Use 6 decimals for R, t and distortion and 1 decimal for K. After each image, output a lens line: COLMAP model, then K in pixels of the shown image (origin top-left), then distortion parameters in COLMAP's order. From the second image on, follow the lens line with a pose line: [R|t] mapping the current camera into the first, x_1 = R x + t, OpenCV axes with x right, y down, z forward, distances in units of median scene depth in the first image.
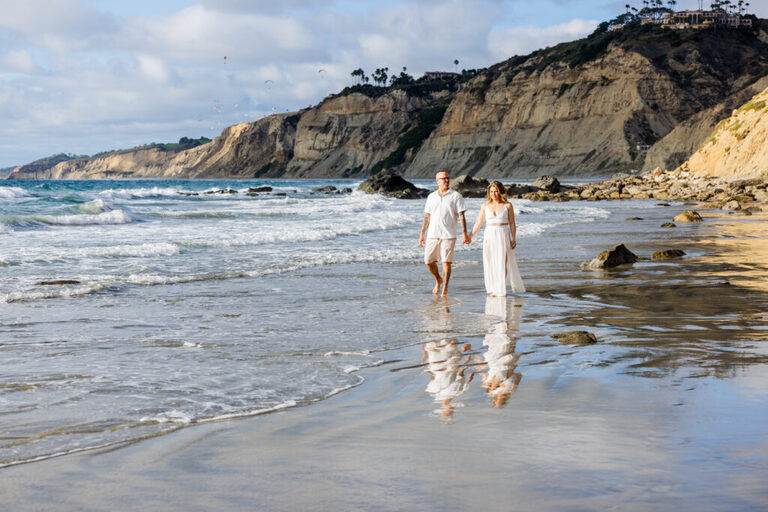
lens RADIAL K [[1411.7, 0, 419.9], [0, 1411.7, 245.7], [0, 0, 1]] dist [0.117373, 0.000000]
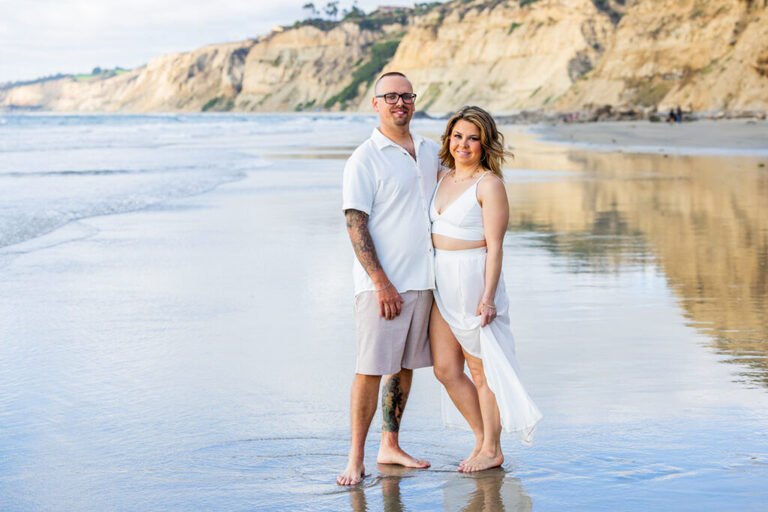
lens RADIAL K [[2225.7, 0, 377.9], [0, 2225.7, 257.9], [0, 0, 1]] dist [0.099728, 0.000000]
pose [[0.999539, -0.002975, 0.030223, -0.044326], [0.002437, 0.999838, 0.017816, 0.027581], [-0.030271, -0.017734, 0.999384, -0.584984]]
